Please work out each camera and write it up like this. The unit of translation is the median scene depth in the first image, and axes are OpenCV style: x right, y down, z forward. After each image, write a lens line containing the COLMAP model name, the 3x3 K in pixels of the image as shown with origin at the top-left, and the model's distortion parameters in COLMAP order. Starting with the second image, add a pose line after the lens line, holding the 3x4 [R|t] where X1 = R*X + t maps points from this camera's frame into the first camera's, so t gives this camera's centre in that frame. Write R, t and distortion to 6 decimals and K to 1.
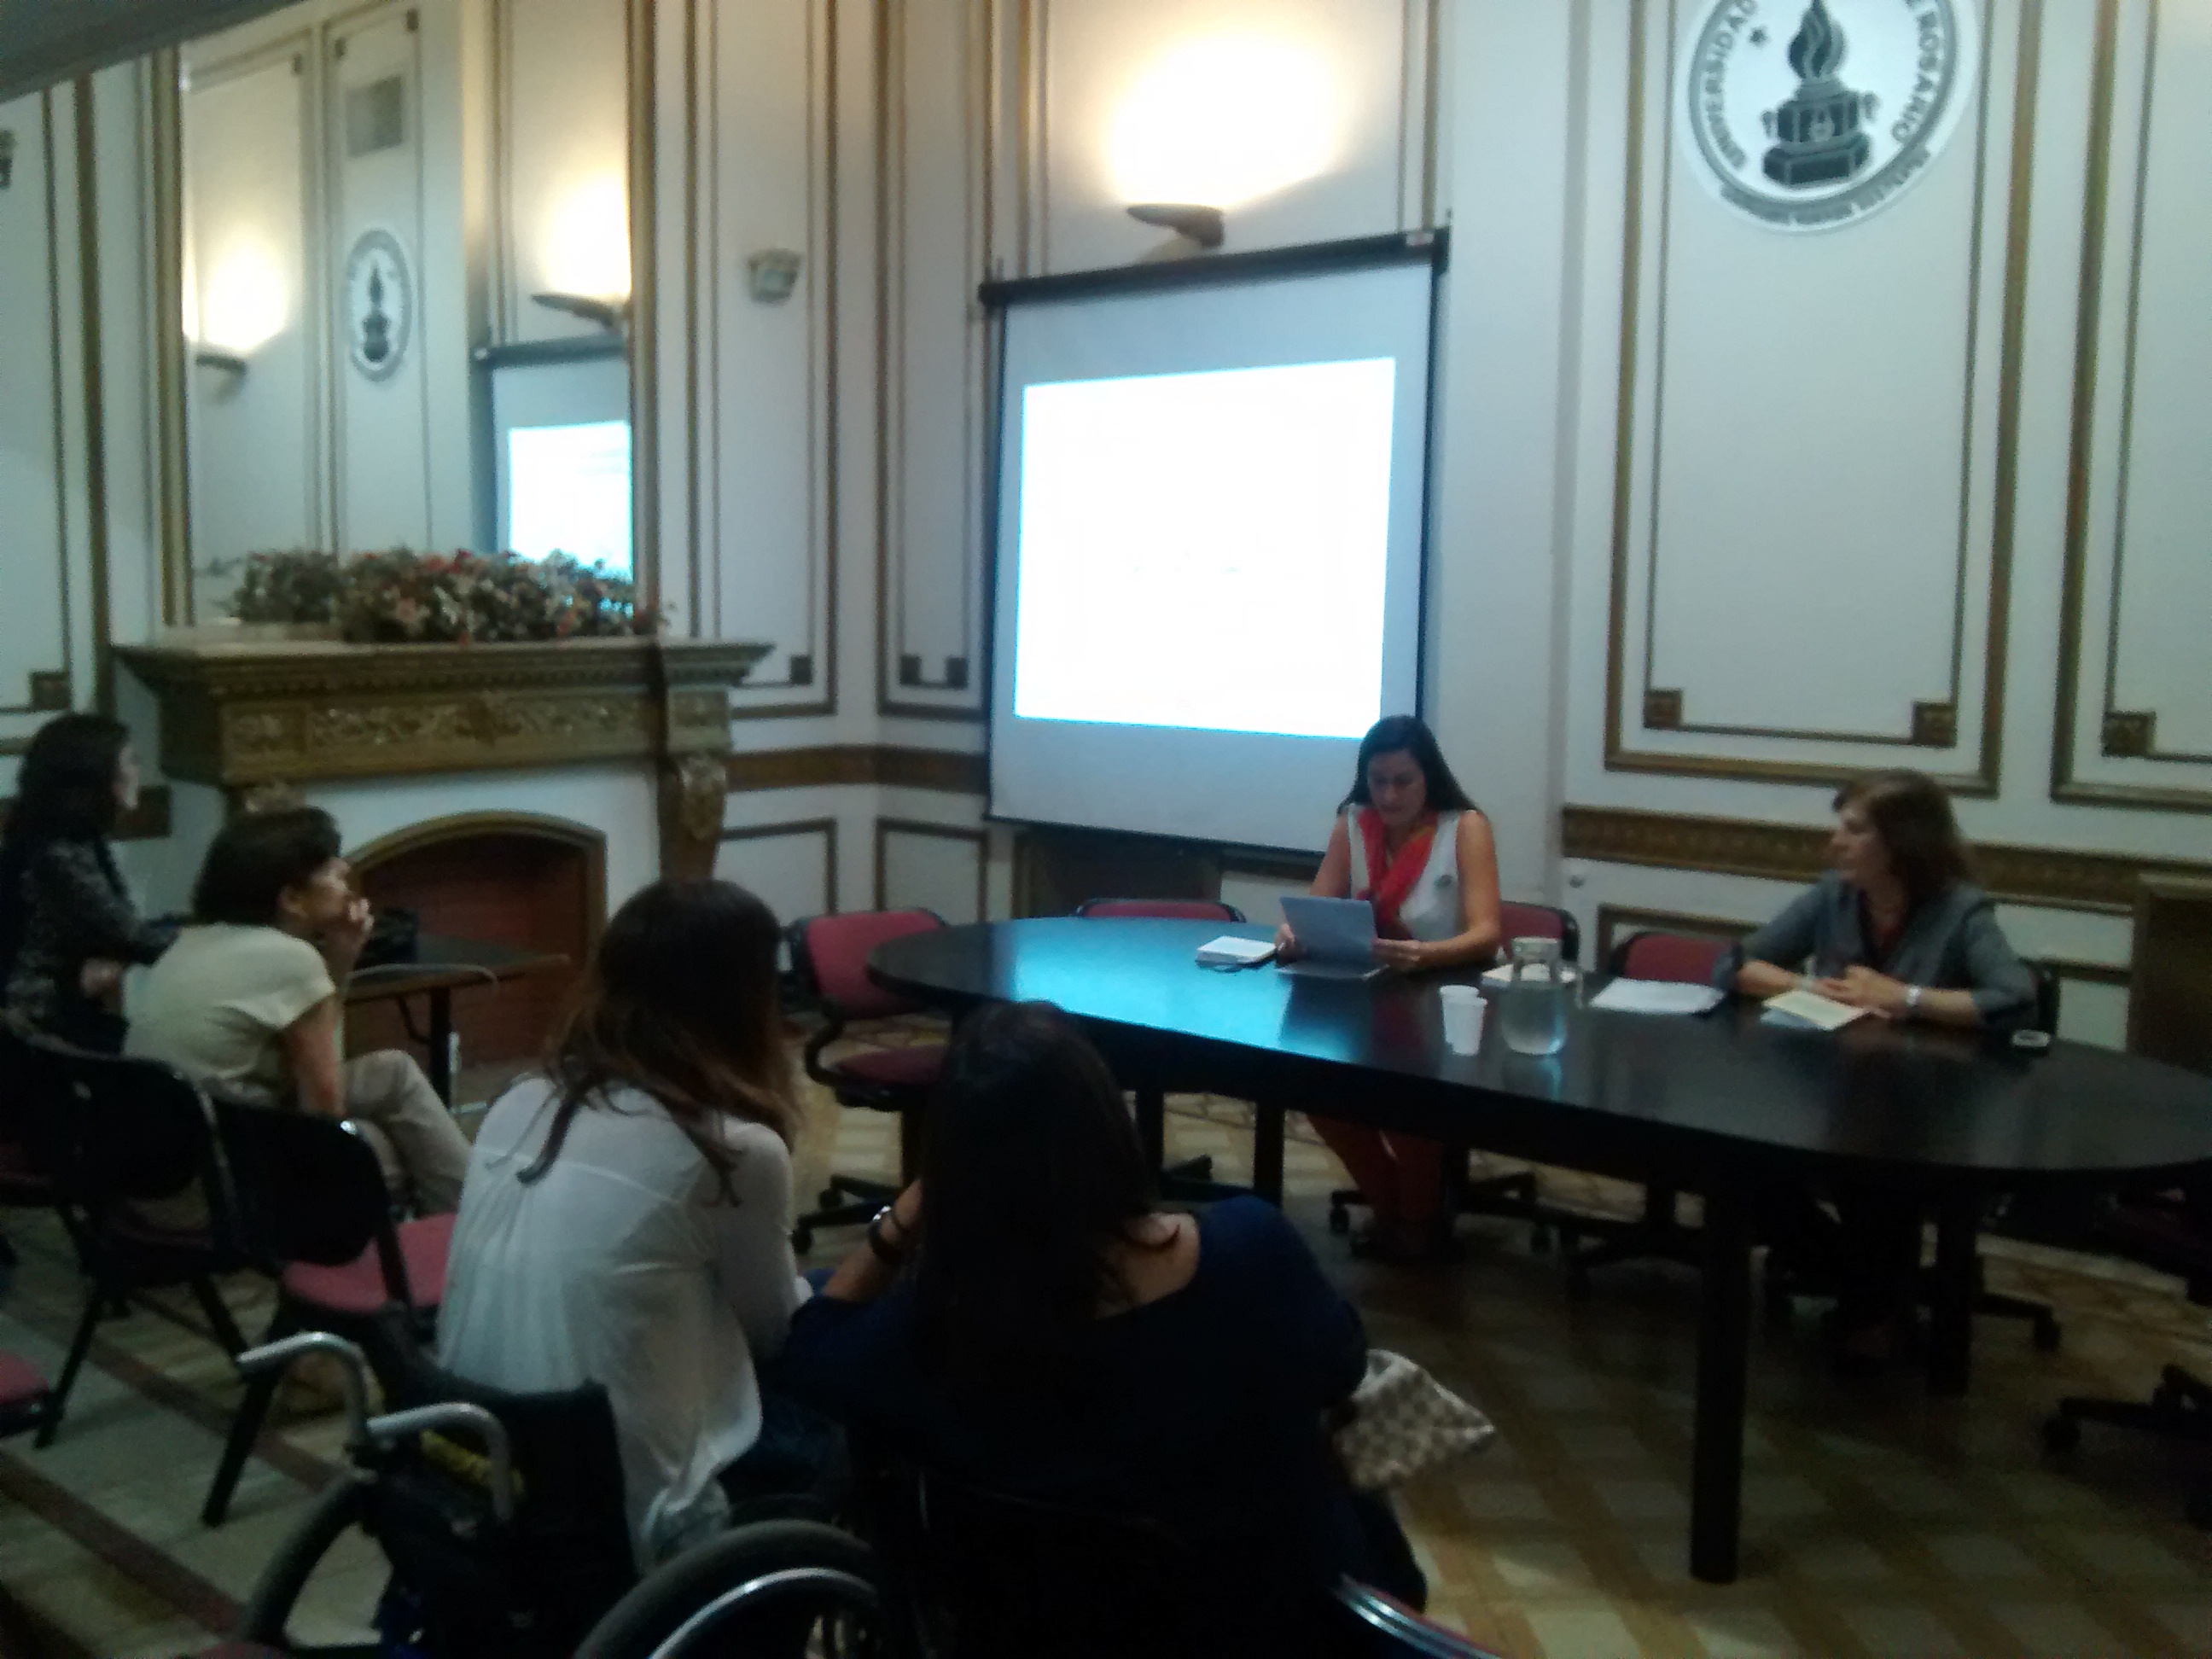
lens RADIAL K [[2210.2, 0, 1109.6], [0, 2210.2, 833.8], [0, 0, 1]] dist [0.016523, 0.000000]
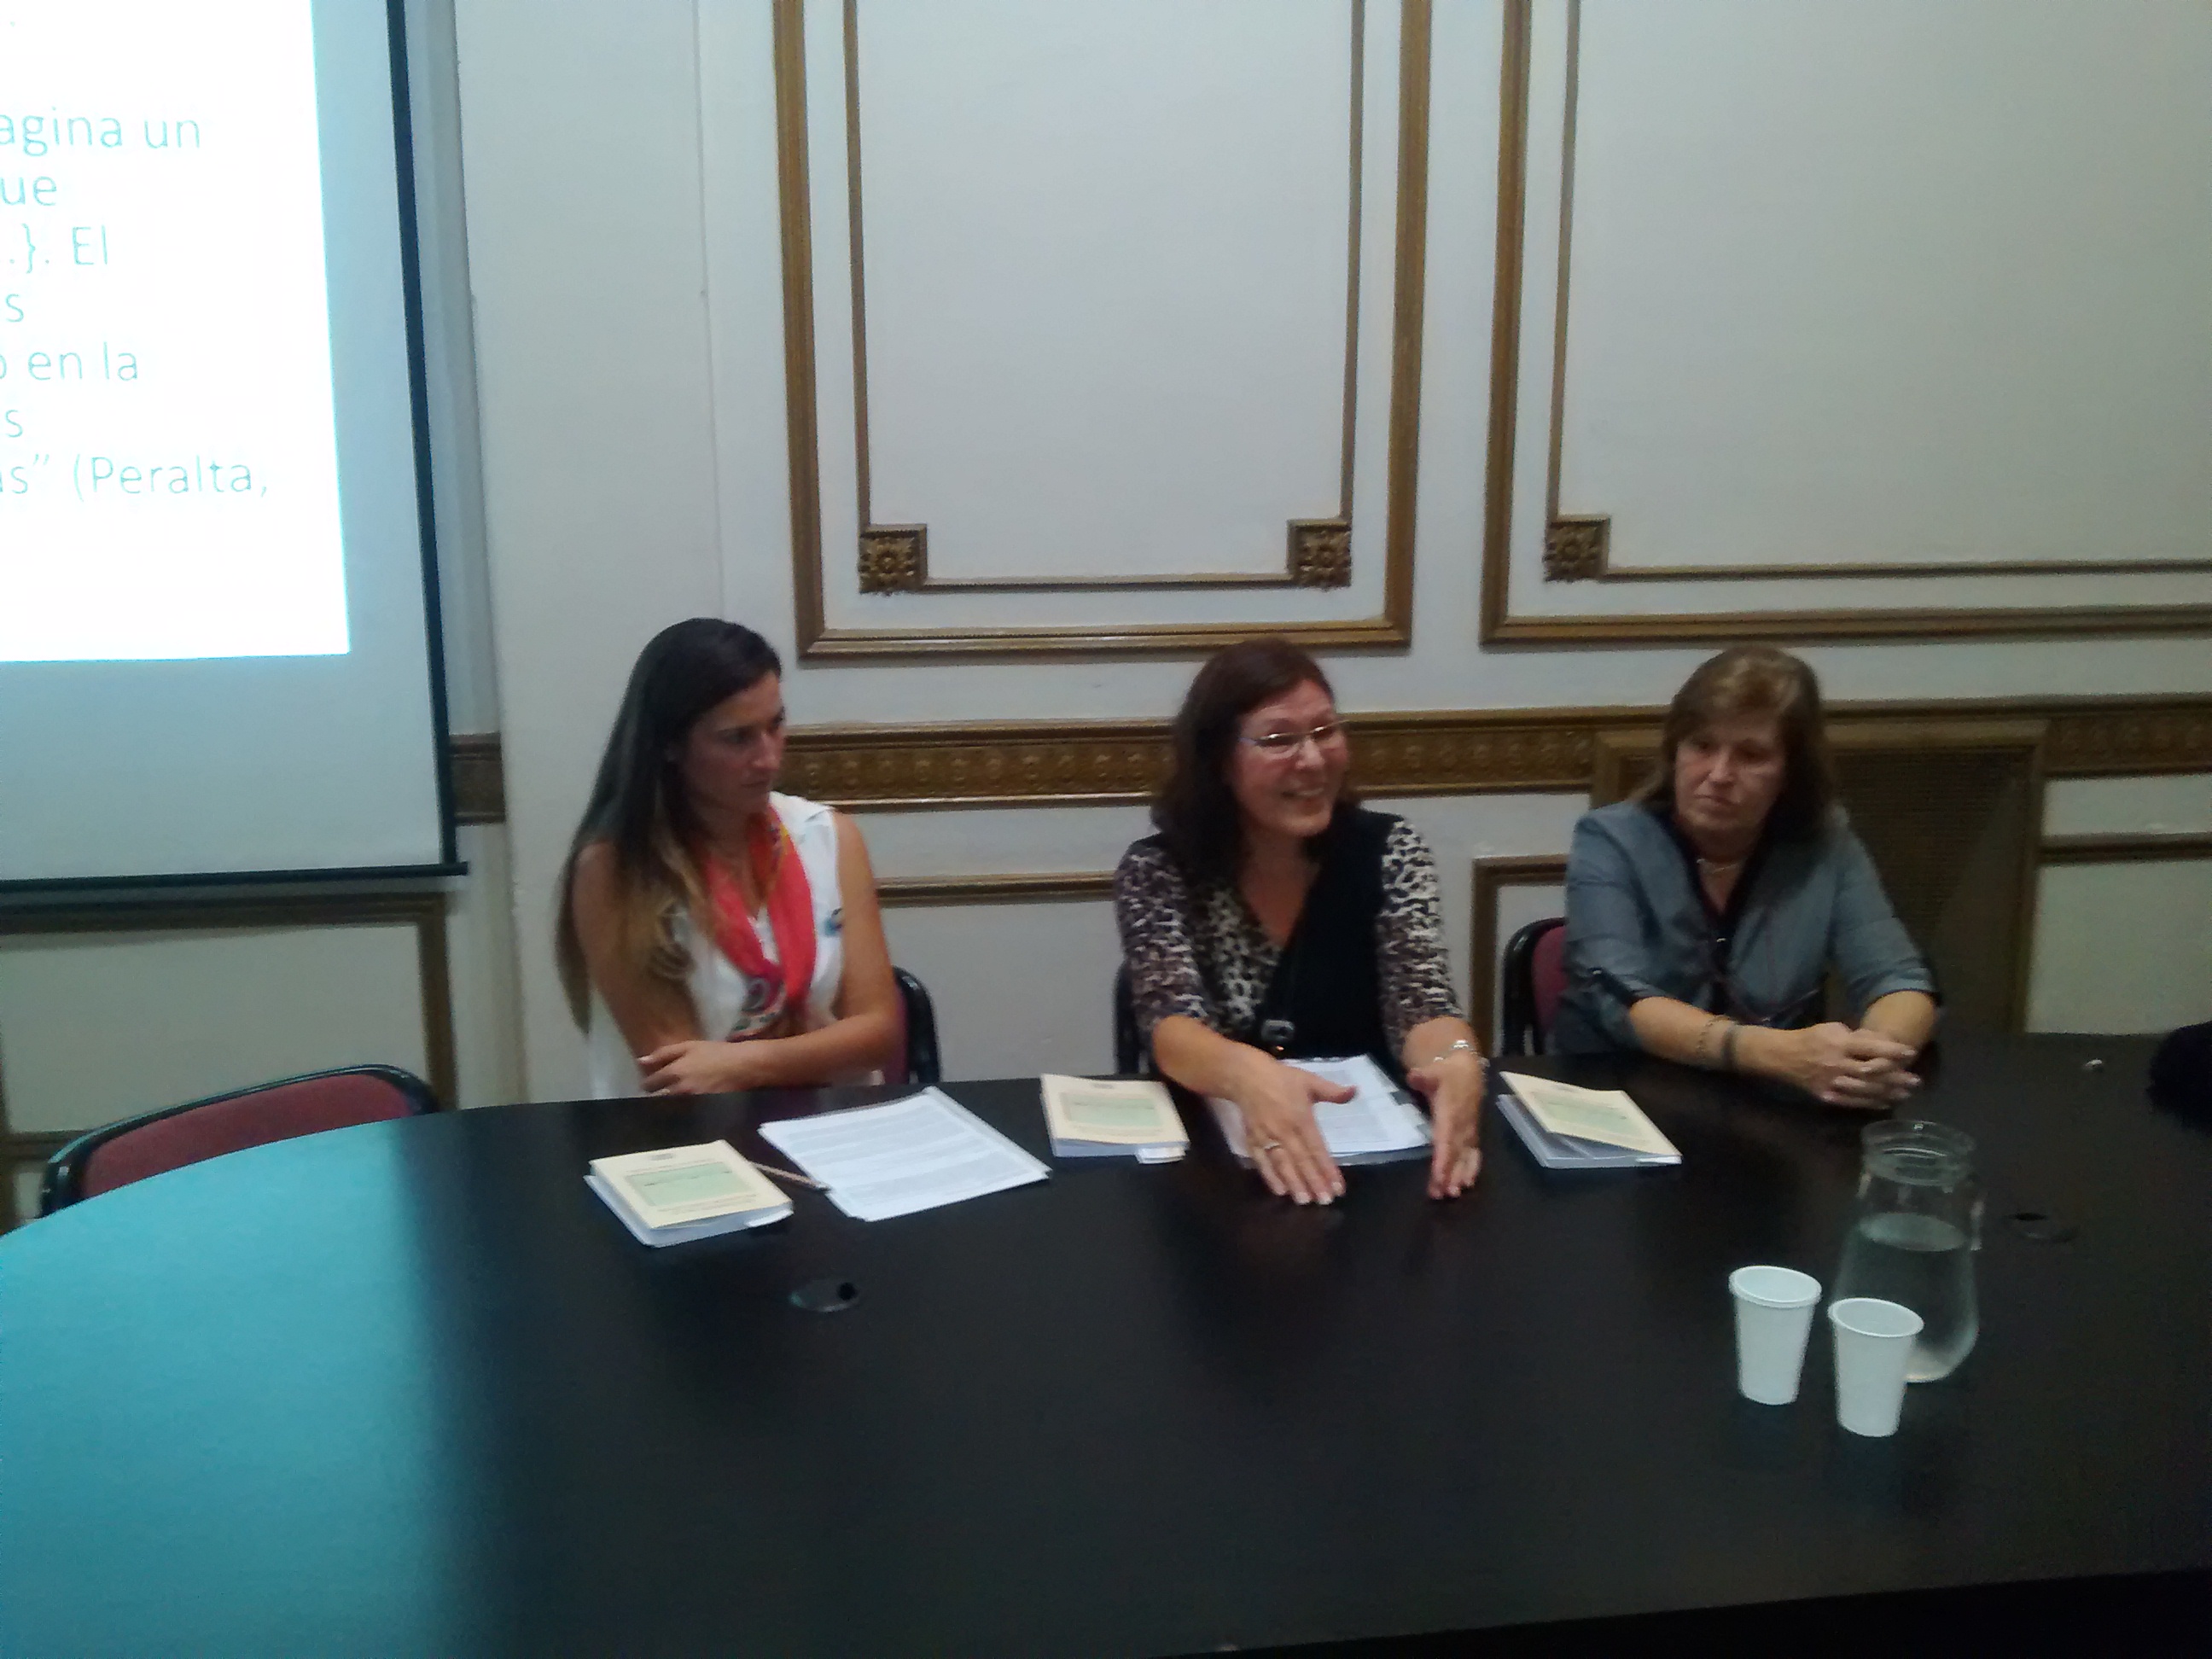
lens RADIAL K [[2210.2, 0, 1106.6], [0, 2210.2, 817.9], [0, 0, 1]] dist [0.016523, 0.000000]
pose [[0.632874, -0.166470, 0.756147, -0.187812], [0.097089, 0.985967, 0.135805, -0.063617], [-0.768143, -0.012534, 0.640155, 0.569389]]
